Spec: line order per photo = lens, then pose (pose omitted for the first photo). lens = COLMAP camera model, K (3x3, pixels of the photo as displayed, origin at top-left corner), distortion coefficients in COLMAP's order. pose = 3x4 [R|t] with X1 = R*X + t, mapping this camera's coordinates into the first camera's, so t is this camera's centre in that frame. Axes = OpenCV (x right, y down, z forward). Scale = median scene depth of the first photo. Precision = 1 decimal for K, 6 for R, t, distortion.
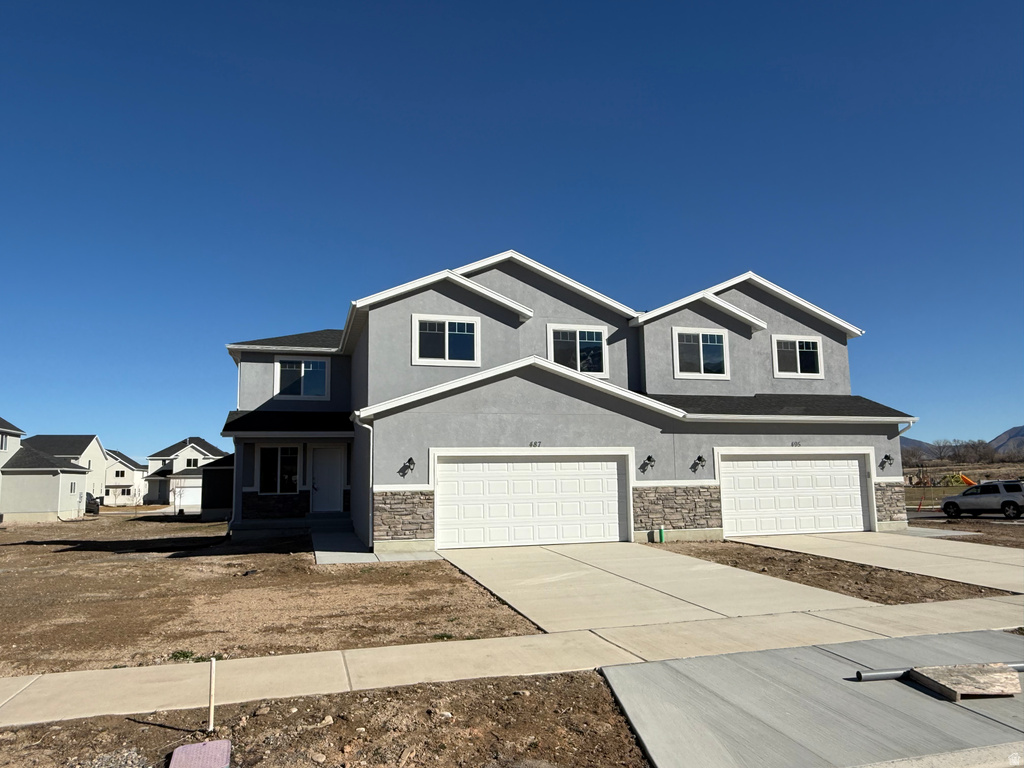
lens RADIAL K [[722.3, 0, 513.1], [0, 722.3, 386.3], [0, 0, 1]] dist [0.004790, -0.000234]
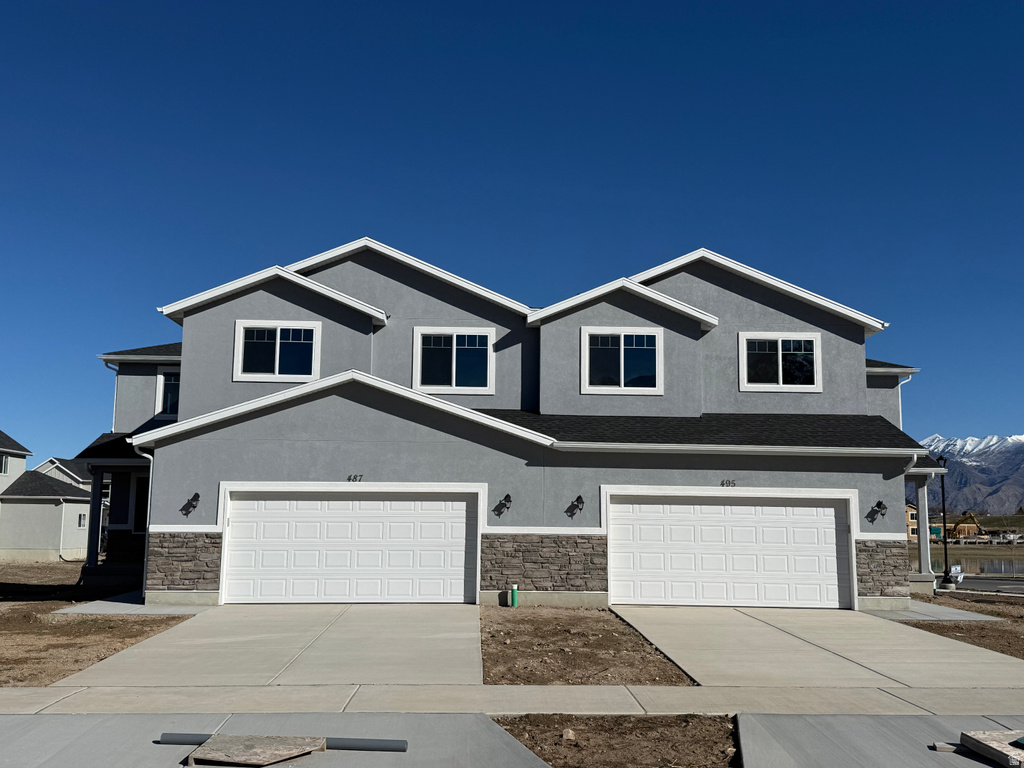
lens RADIAL K [[1017.9, 0, 511.7], [0, 1017.9, 377.6], [0, 0, 1]] dist [0.124083, 0.000000]
pose [[0.968932, -0.008741, -0.247172, 0.450491], [0.006524, 0.999931, -0.009788, -0.019448], [0.247241, 0.007871, 0.968922, -0.070886]]
